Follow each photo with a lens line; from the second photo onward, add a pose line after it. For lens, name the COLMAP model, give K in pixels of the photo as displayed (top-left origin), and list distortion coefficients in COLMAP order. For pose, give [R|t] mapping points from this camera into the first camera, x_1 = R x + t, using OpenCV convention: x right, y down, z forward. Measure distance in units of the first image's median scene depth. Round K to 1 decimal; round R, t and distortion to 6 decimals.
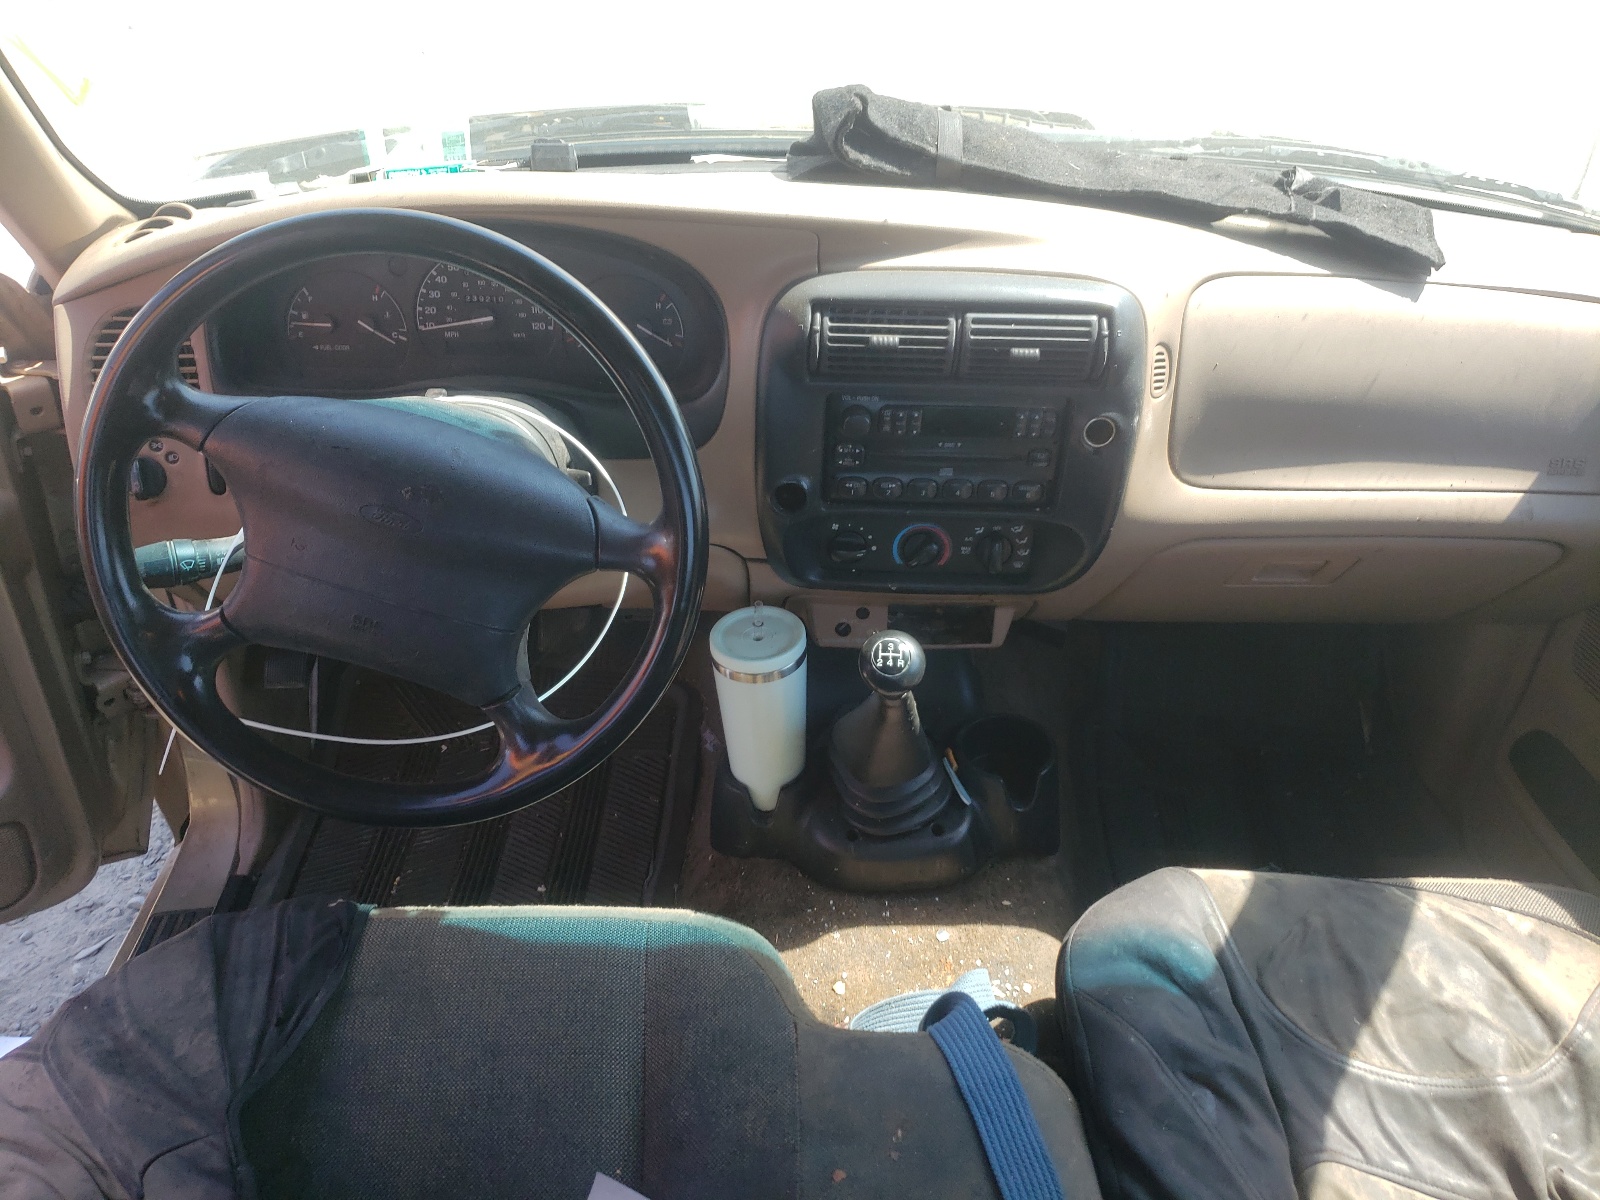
lens RADIAL K [[1211.6, 0, 799.2], [0, 1211.6, 602.1], [0, 0, 1]] dist [-0.041262, -0.002050]
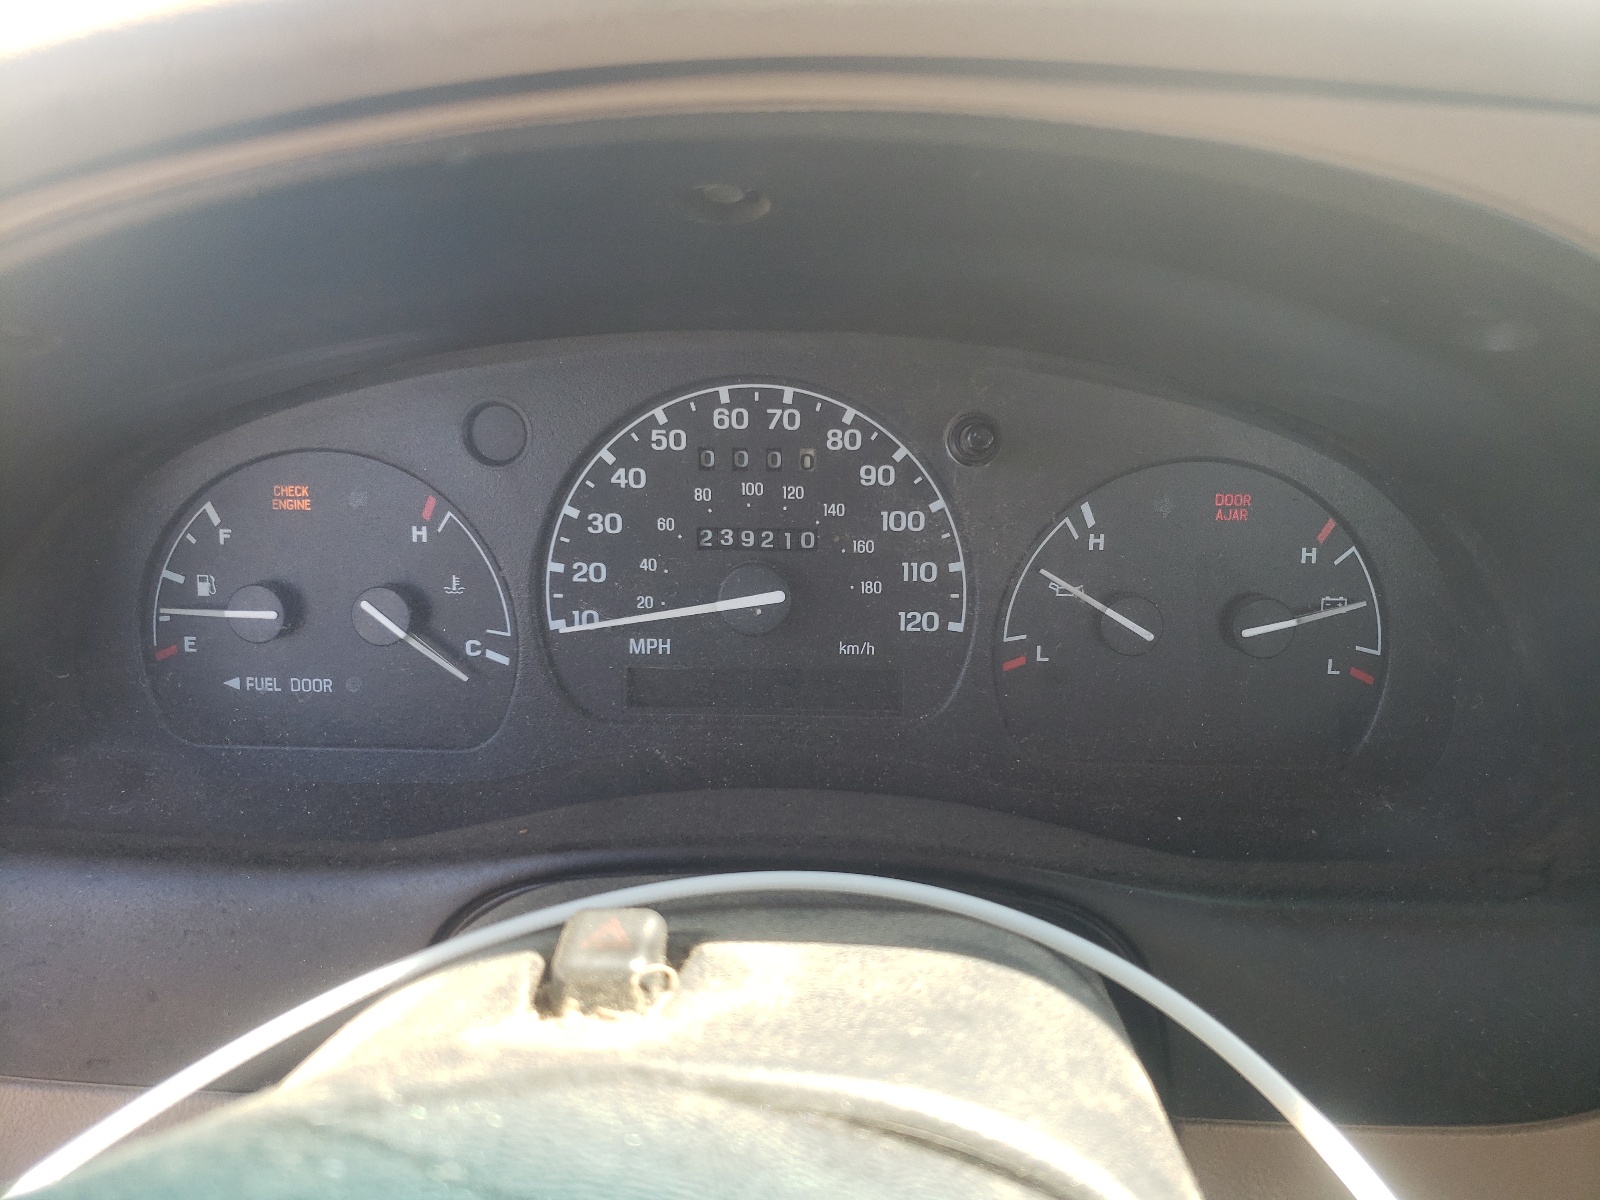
lens RADIAL K [[1144.1, 0, 801.4], [0, 1144.1, 601.1], [0, 0, 1]] dist [-0.001535, -0.000623]
pose [[0.997528, -0.003688, -0.070170, -0.229114], [-0.013413, 0.970267, -0.241667, -0.162447], [0.068975, 0.242011, 0.967819, 0.712778]]
